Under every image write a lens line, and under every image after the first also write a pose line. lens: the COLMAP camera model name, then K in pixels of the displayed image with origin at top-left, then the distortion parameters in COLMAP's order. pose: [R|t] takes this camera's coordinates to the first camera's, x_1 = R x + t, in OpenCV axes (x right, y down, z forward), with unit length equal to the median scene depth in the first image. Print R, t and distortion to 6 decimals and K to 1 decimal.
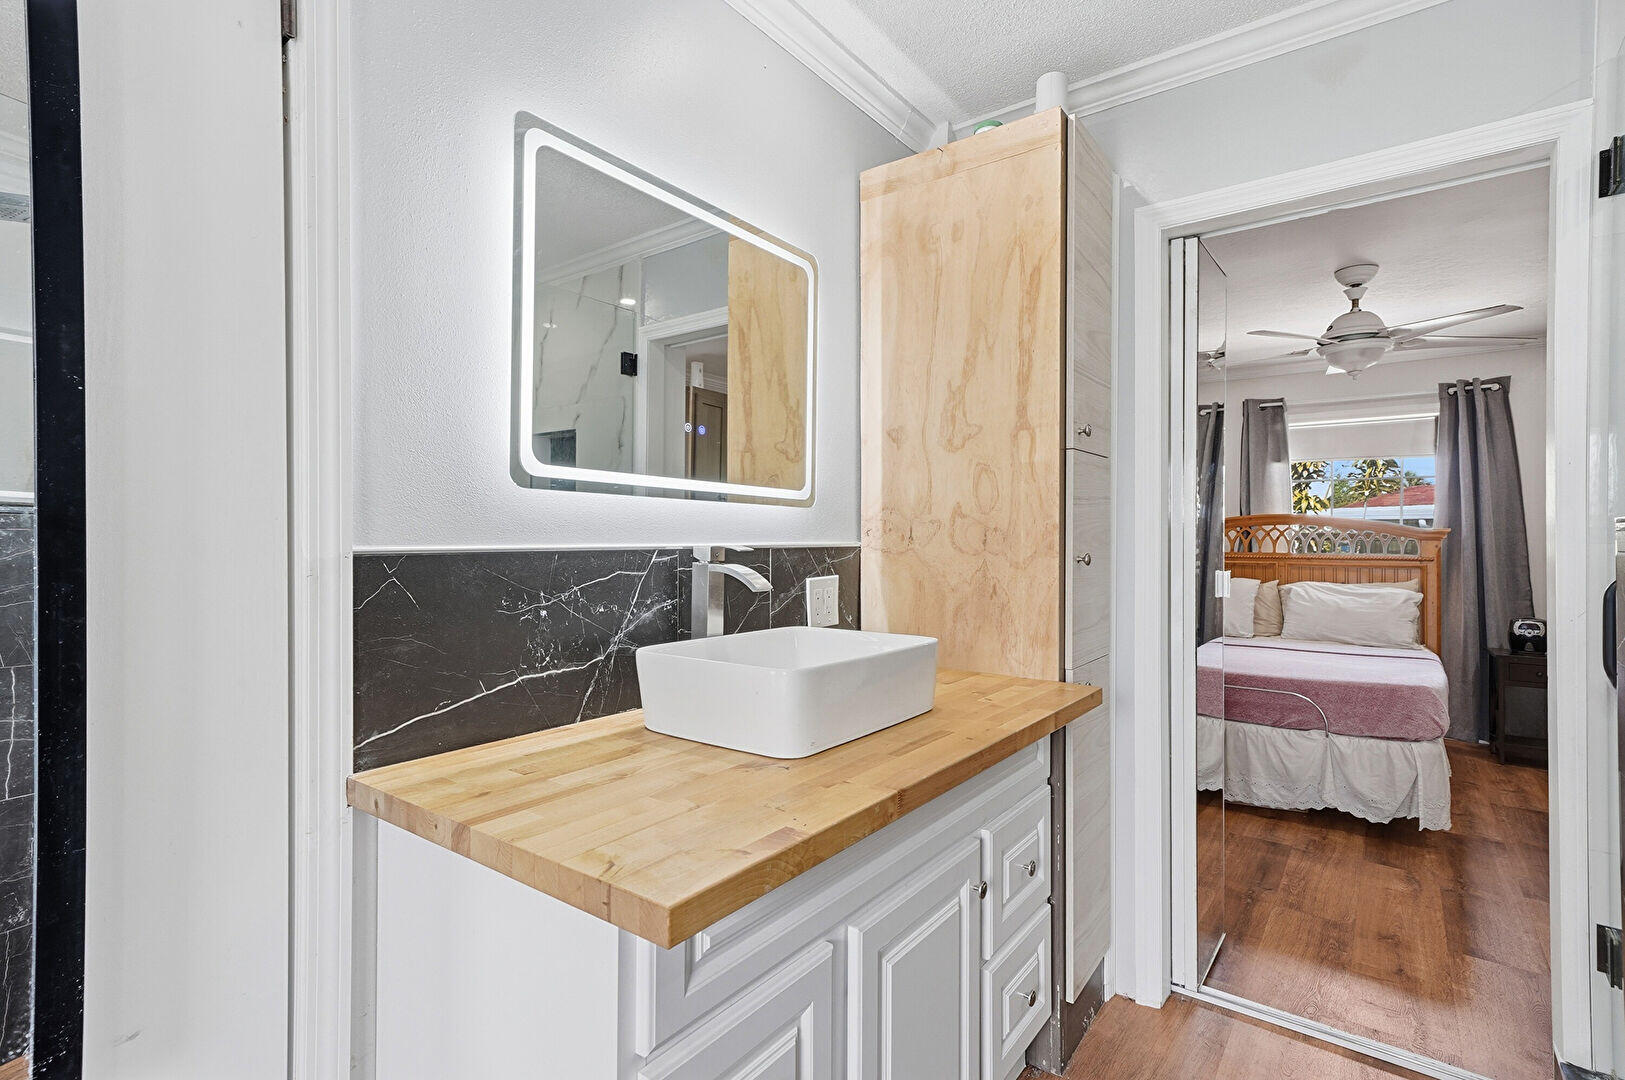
lens RADIAL K [[758.6, 0, 799.0], [0, 758.6, 539.5], [0, 0, 1]] dist [-0.000915, -0.000096]
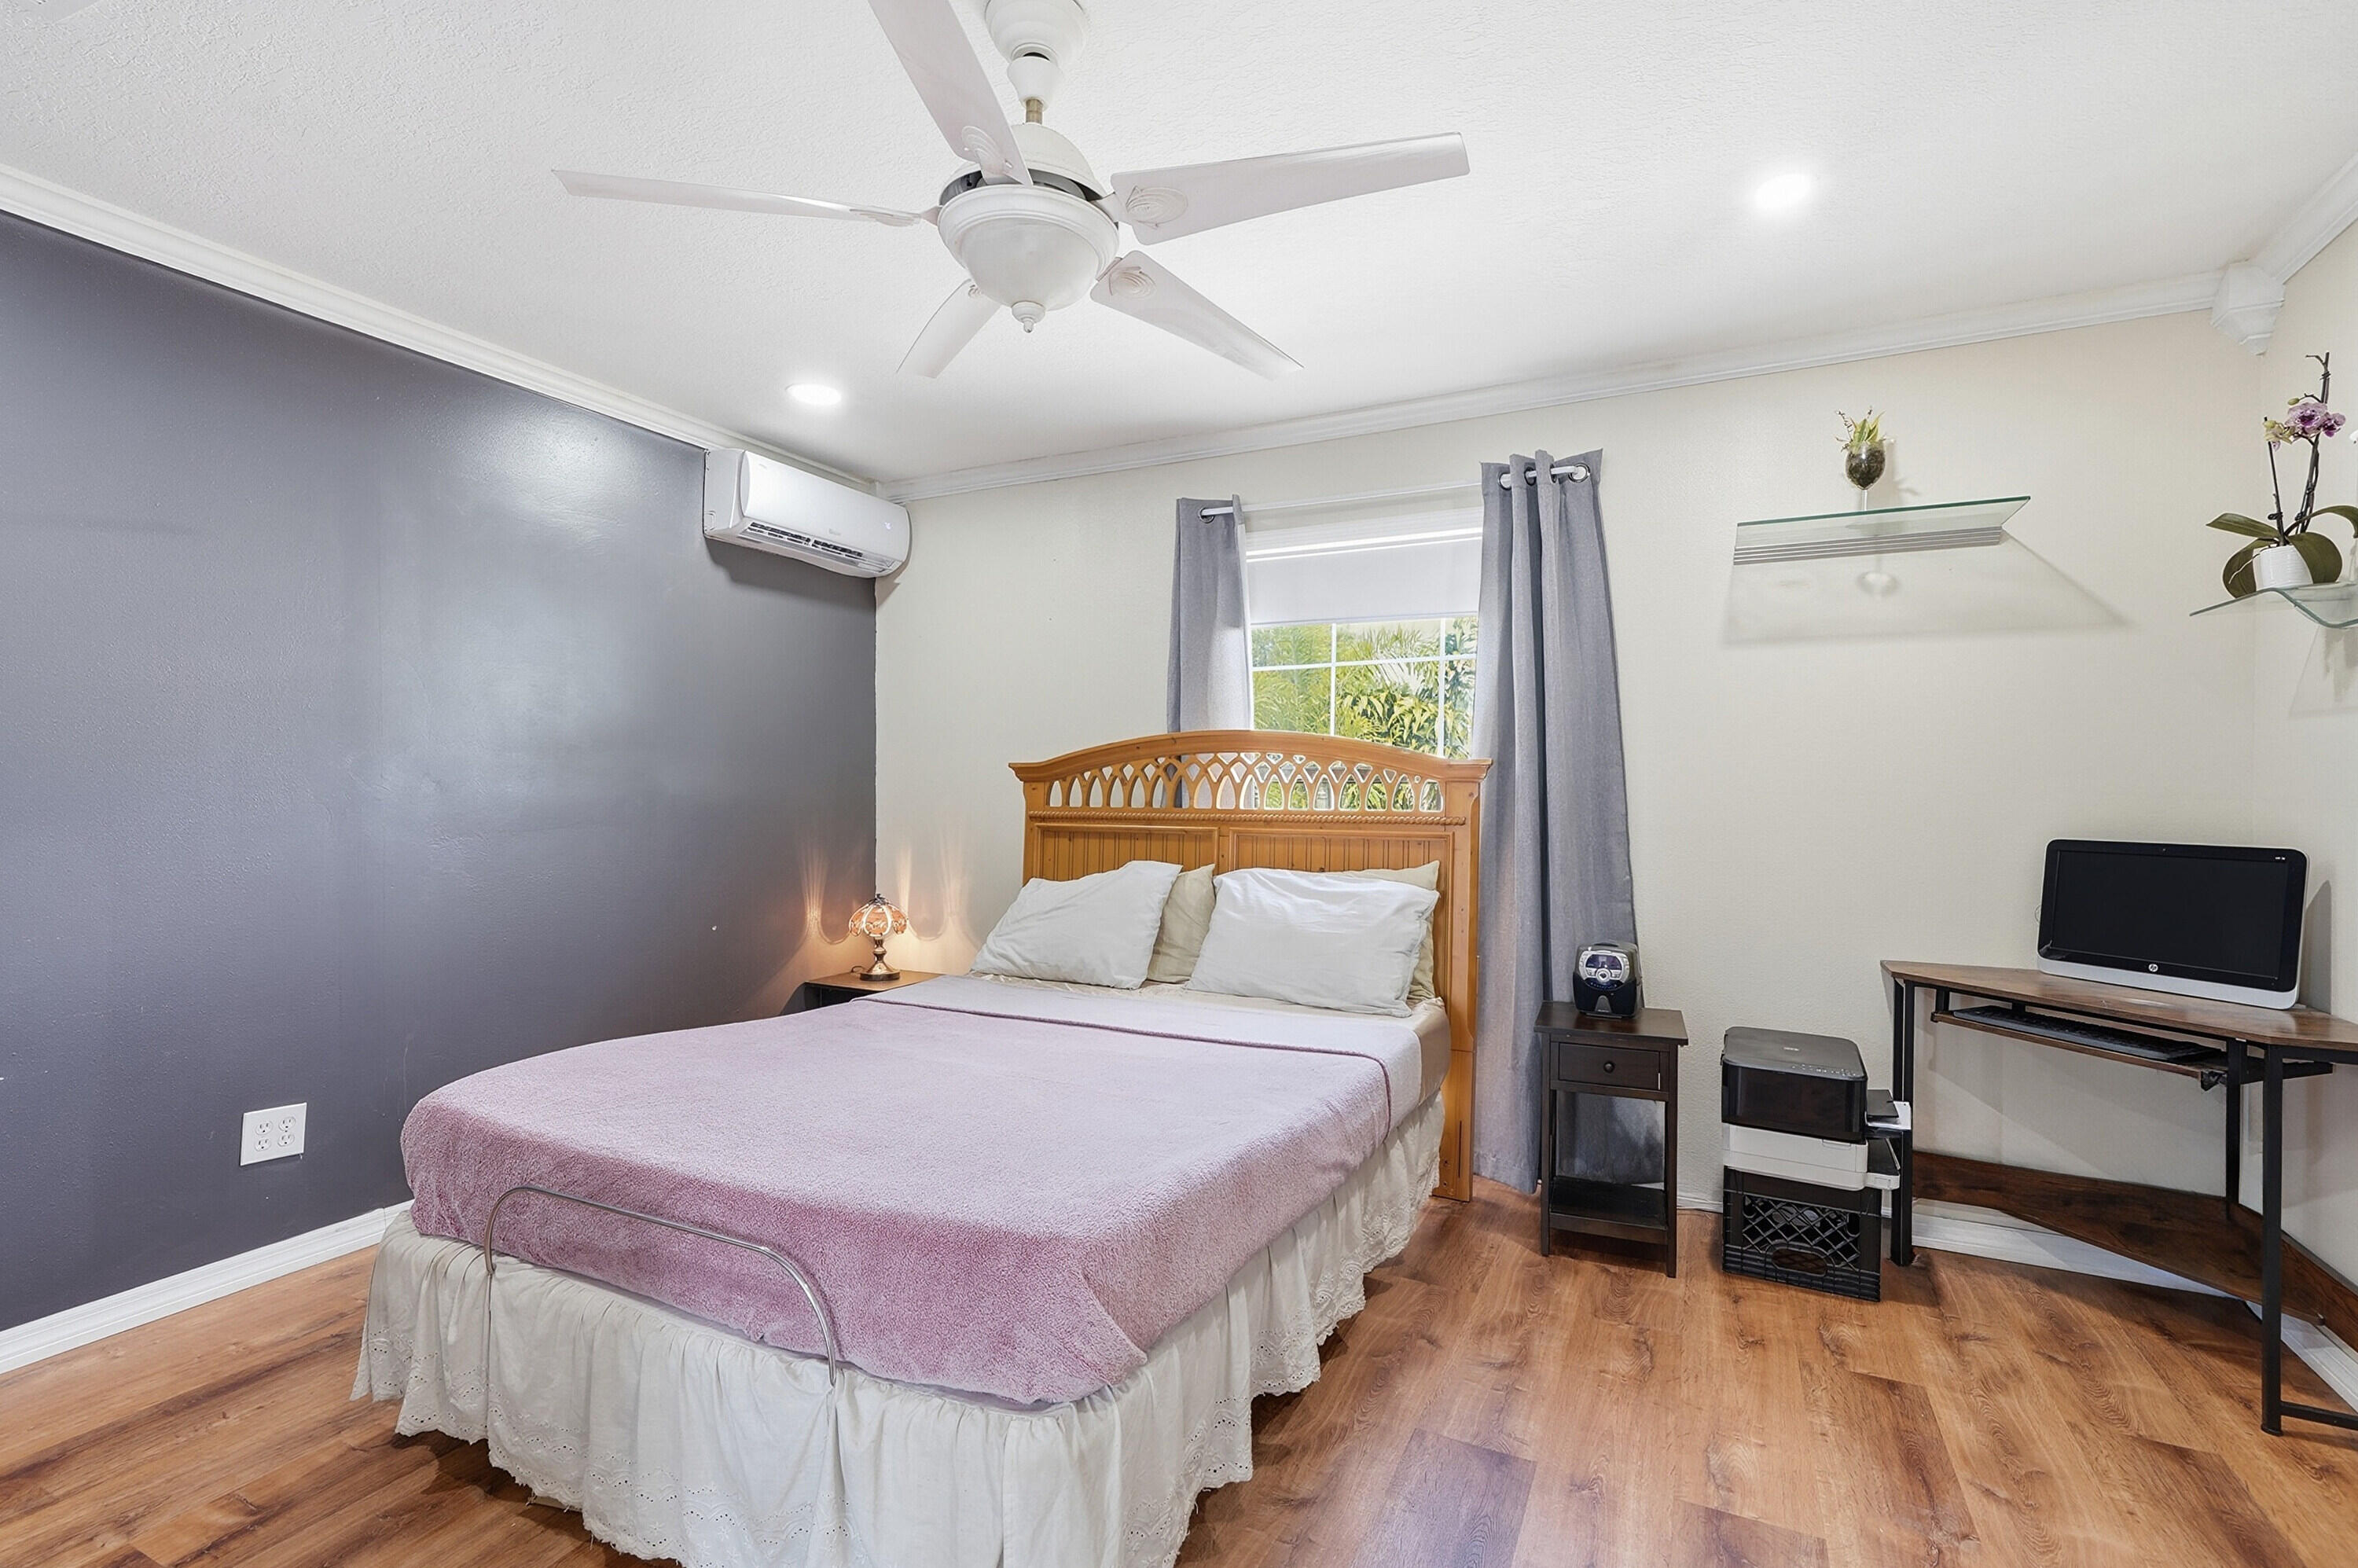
lens RADIAL K [[1070.6, 0, 1175.1], [0, 1070.6, 803.9], [0, 0, 1]] dist [0.008970, 0.000190]
pose [[0.978906, -0.005497, 0.204237, 0.494137], [0.002106, 0.999856, 0.016819, 0.002717], [-0.204300, -0.016034, 0.978777, 0.347582]]
